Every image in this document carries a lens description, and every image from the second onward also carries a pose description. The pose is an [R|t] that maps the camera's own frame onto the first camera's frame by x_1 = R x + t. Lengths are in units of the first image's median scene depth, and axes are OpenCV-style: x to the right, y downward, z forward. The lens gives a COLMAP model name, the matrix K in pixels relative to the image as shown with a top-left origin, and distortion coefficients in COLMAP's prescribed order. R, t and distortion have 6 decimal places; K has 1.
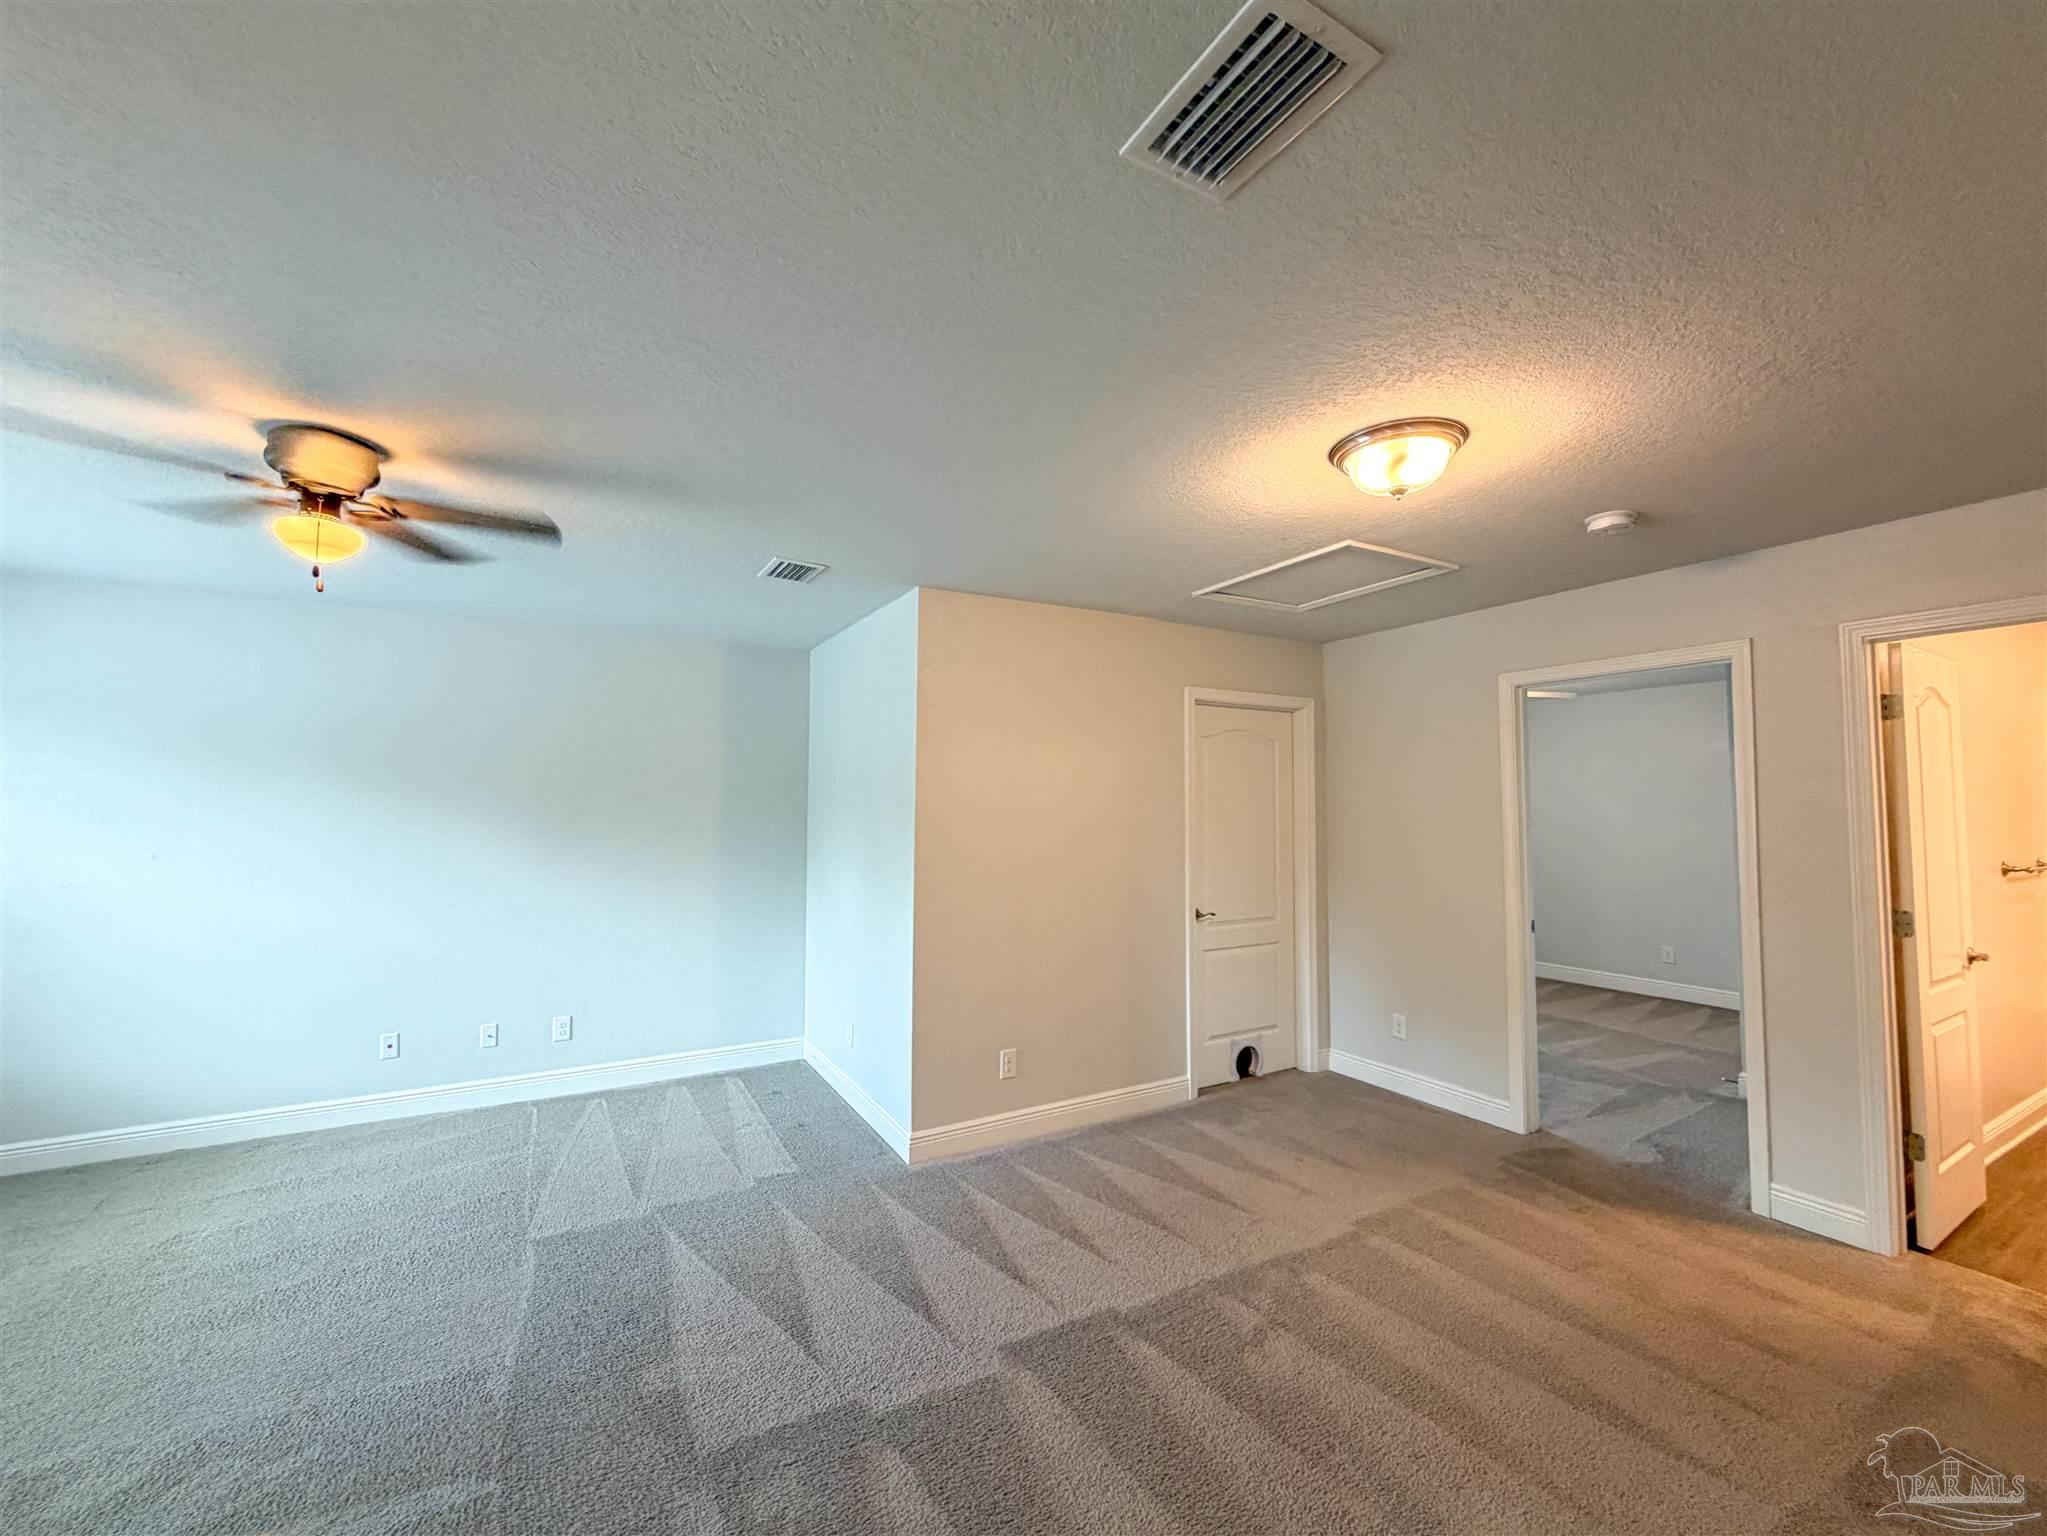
lens RADIAL K [[820.6, 0, 1018.6], [0, 820.6, 770.9], [0, 0, 1]] dist [-0.002459, -0.000270]
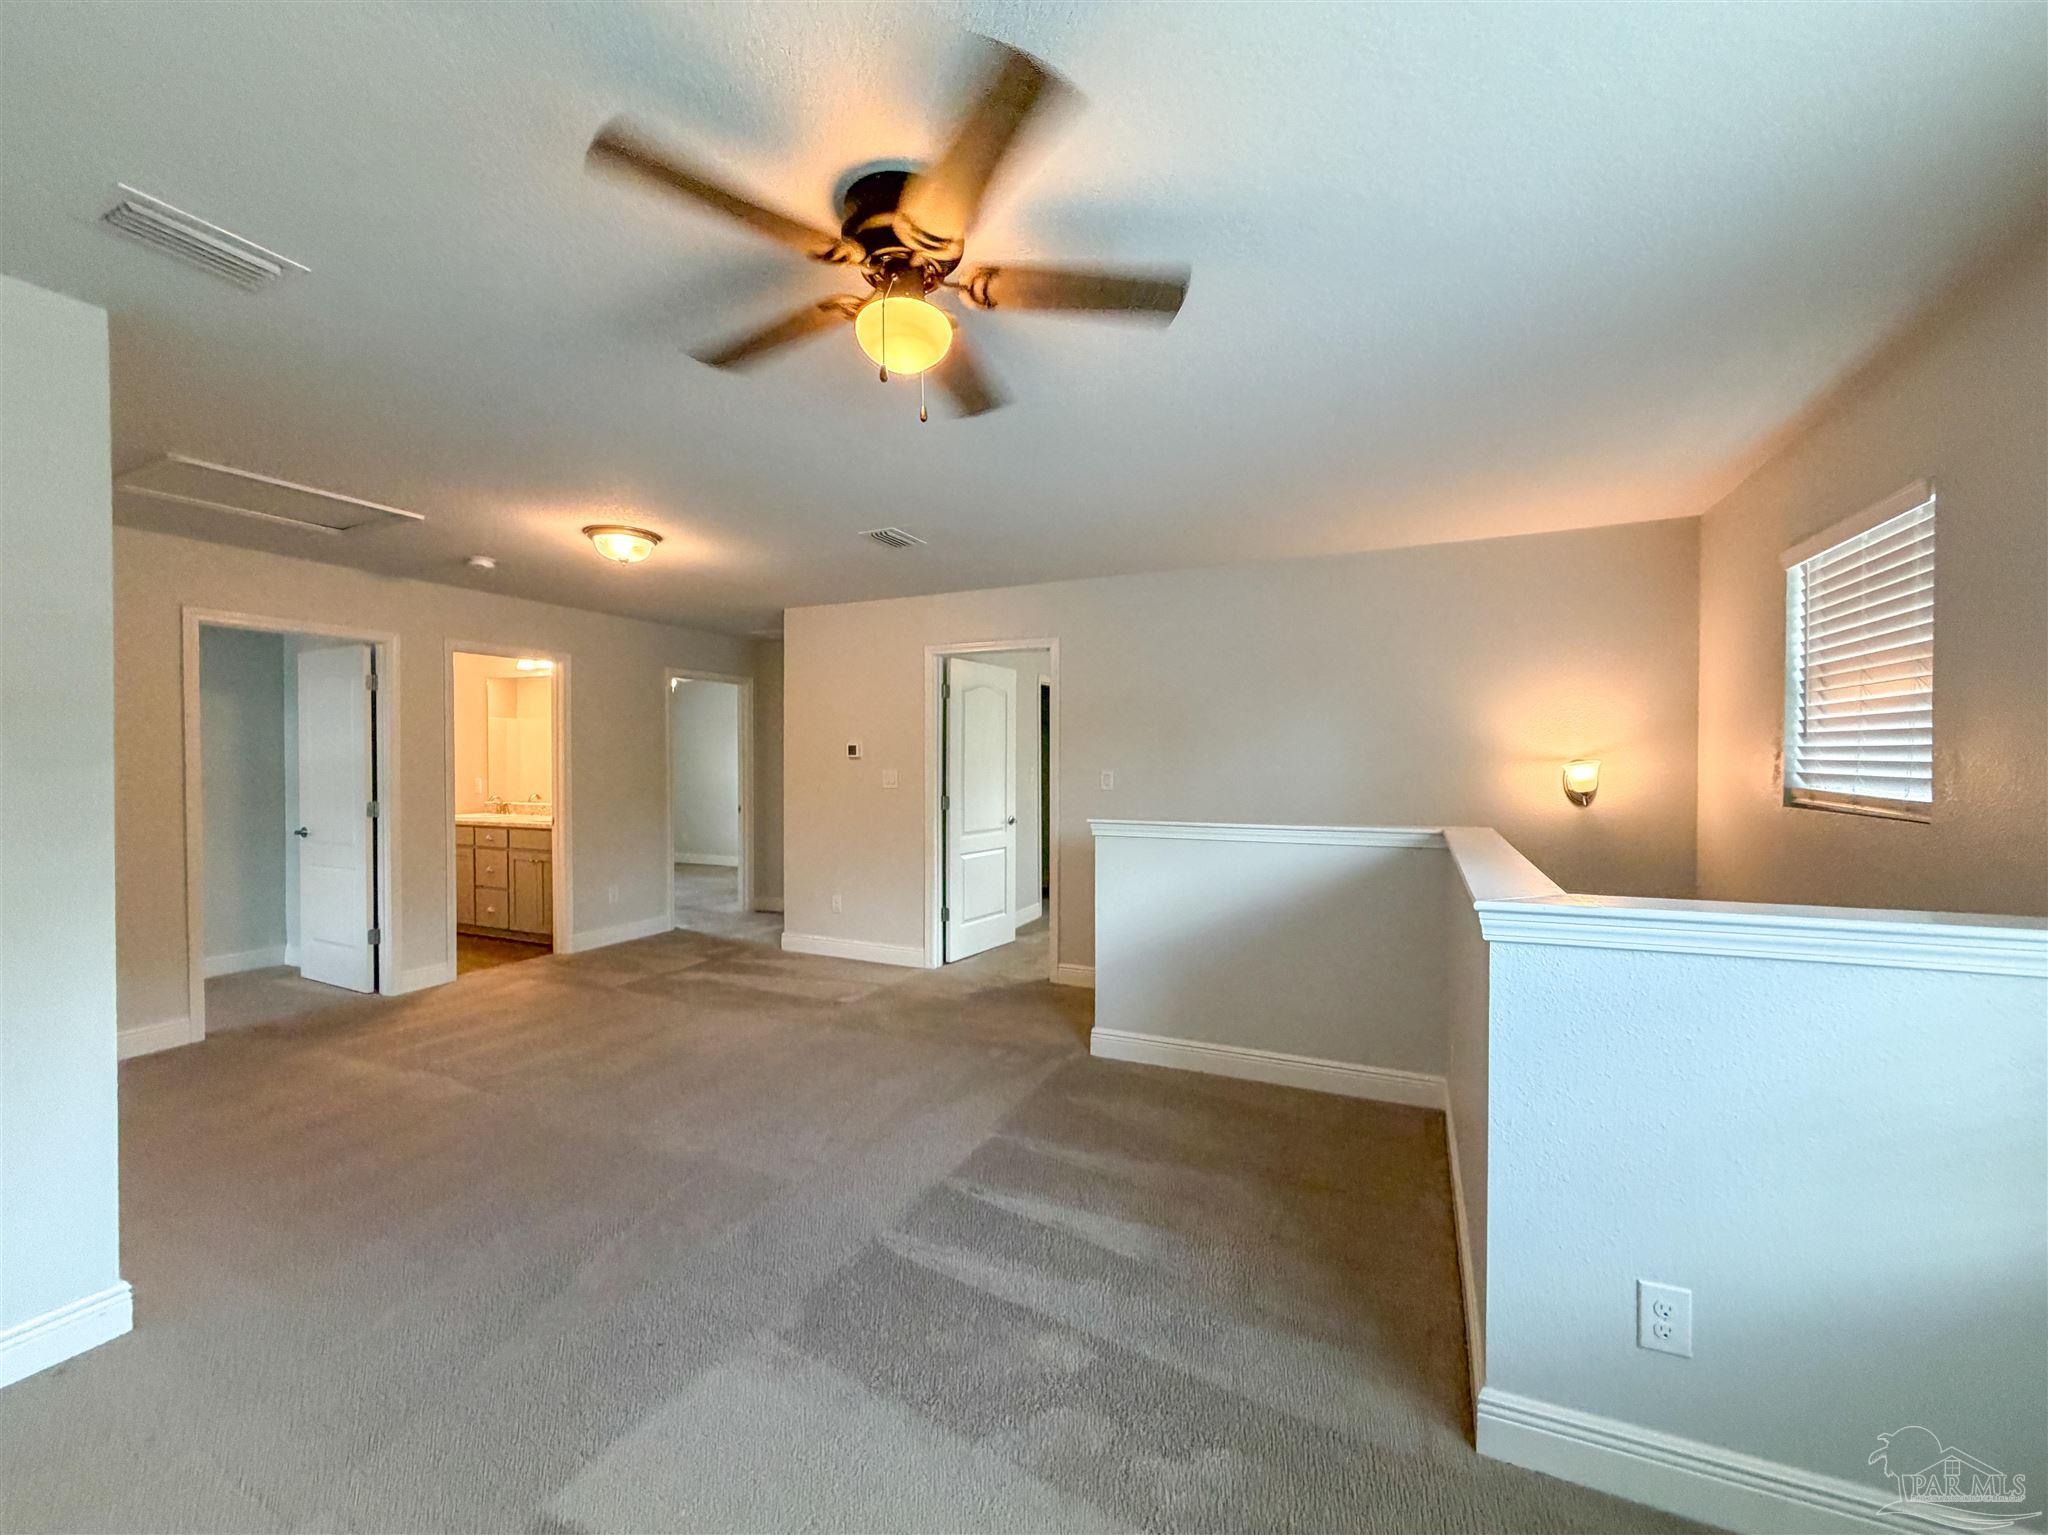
lens RADIAL K [[821.0, 0, 1019.1], [0, 821.0, 770.4], [0, 0, 1]] dist [-0.002459, -0.000270]
pose [[-0.585375, -0.010979, 0.810688, -1.121092], [-0.036795, 0.999238, -0.013036, 0.081855], [-0.809927, -0.037461, -0.585333, 0.985243]]
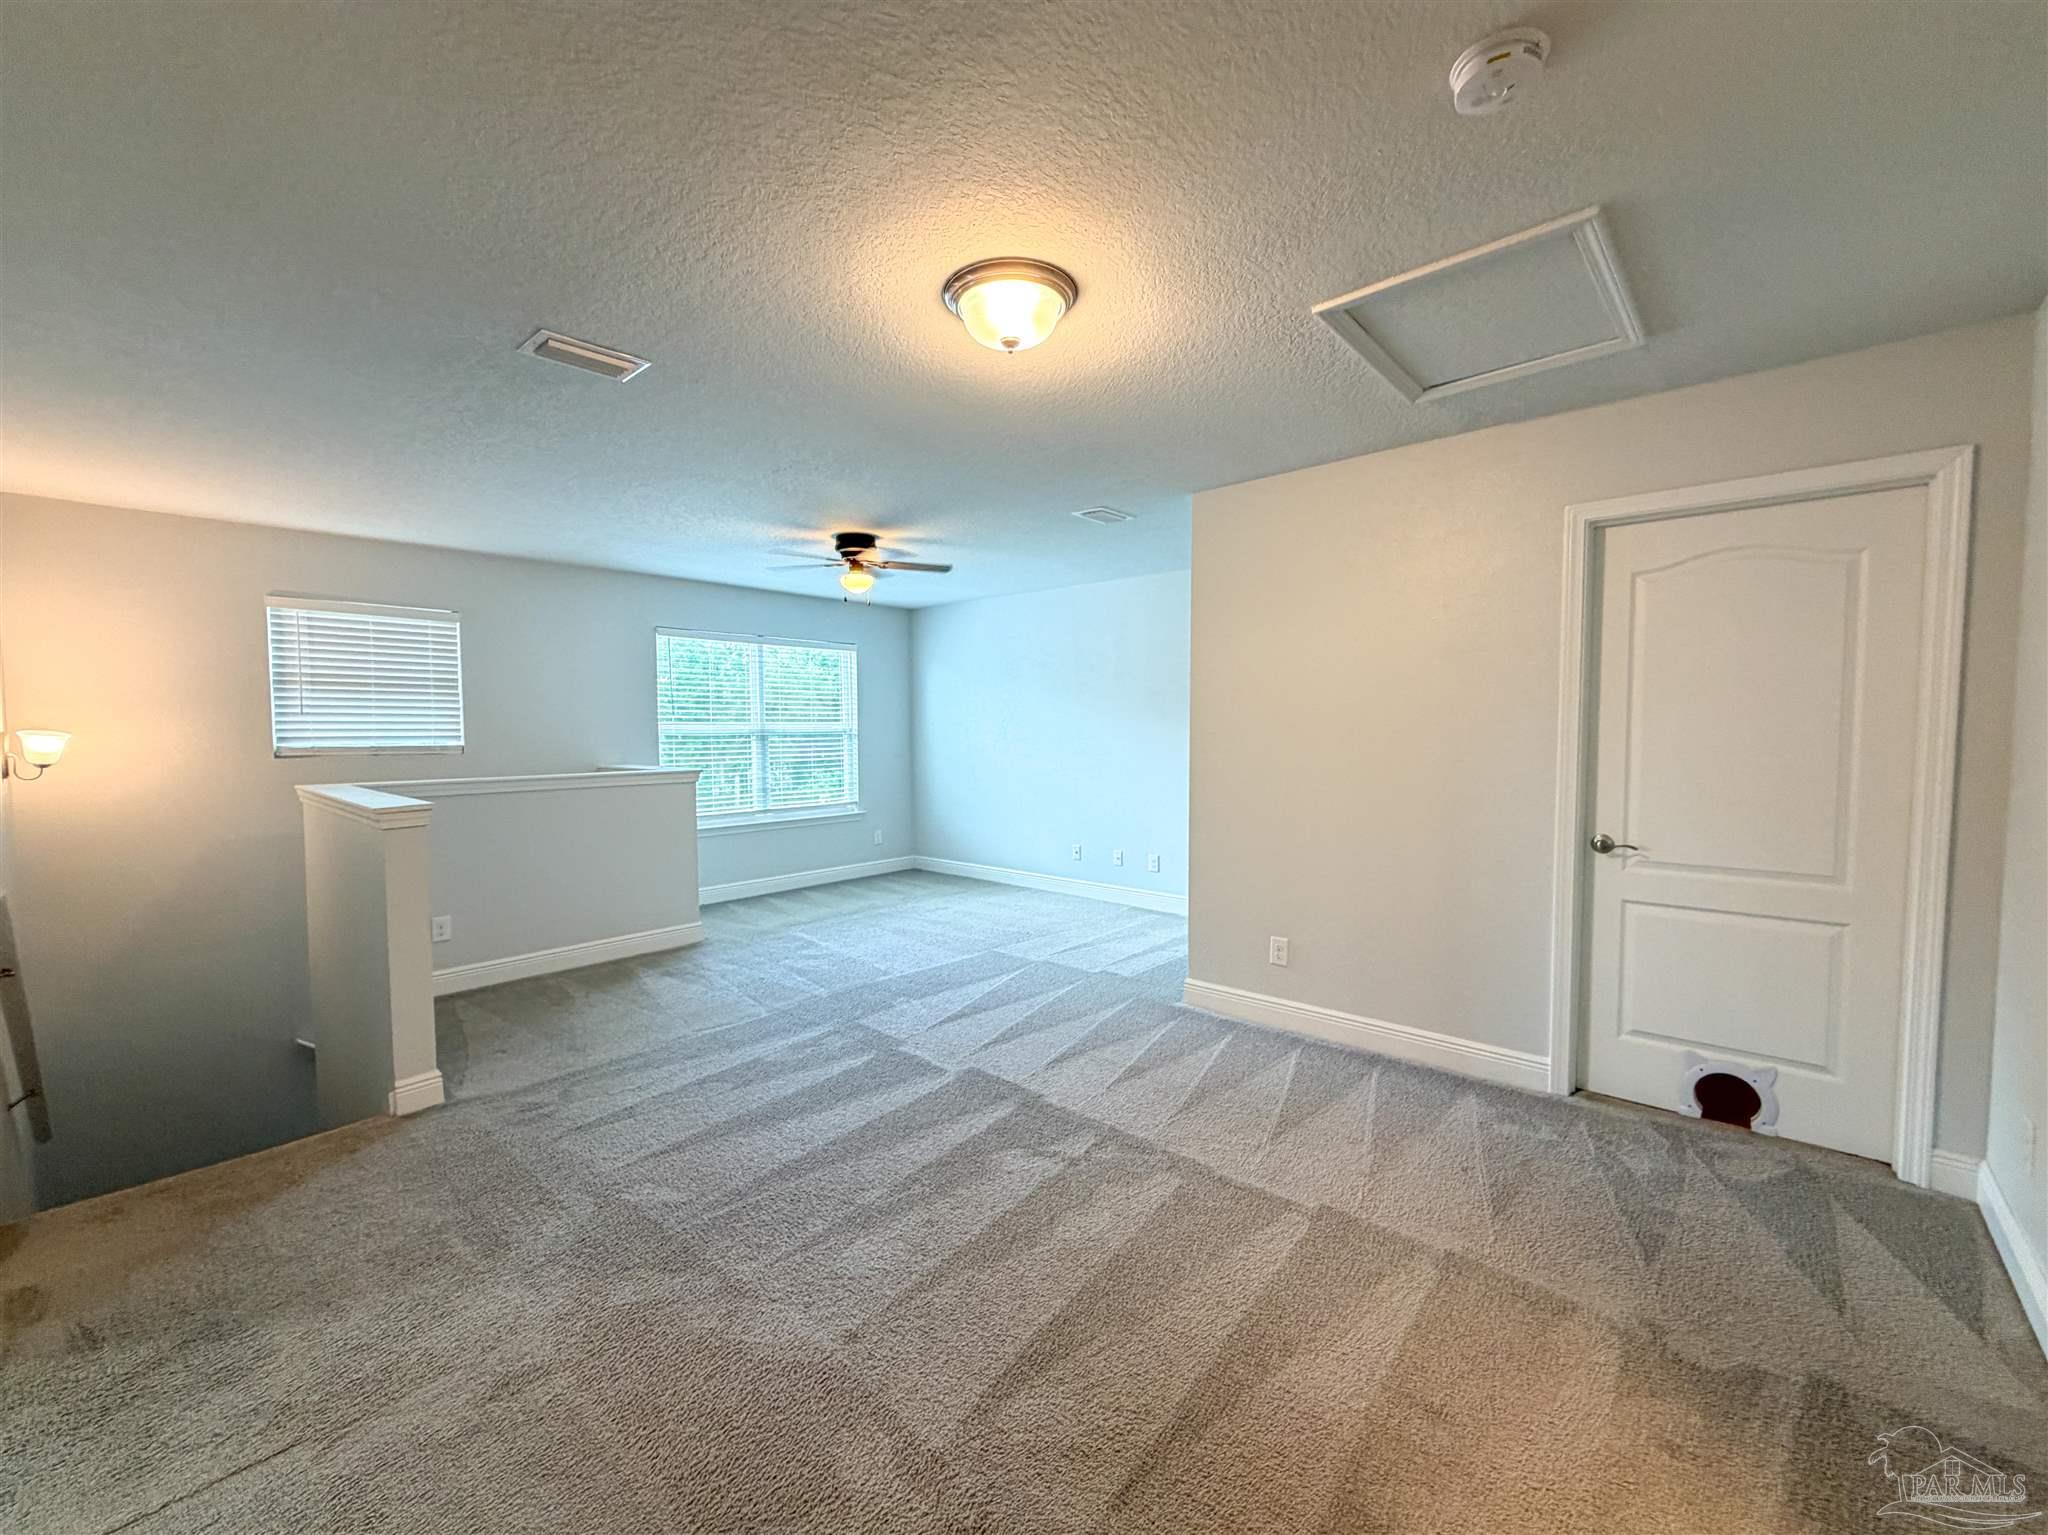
lens RADIAL K [[821.0, 0, 1019.1], [0, 821.0, 770.4], [0, 0, 1]] dist [-0.002459, -0.000270]
pose [[0.330171, 0.051071, -0.942538, 1.023551], [0.047202, 0.996393, 0.070524, 0.066926], [0.942740, -0.067775, 0.326570, 0.492473]]
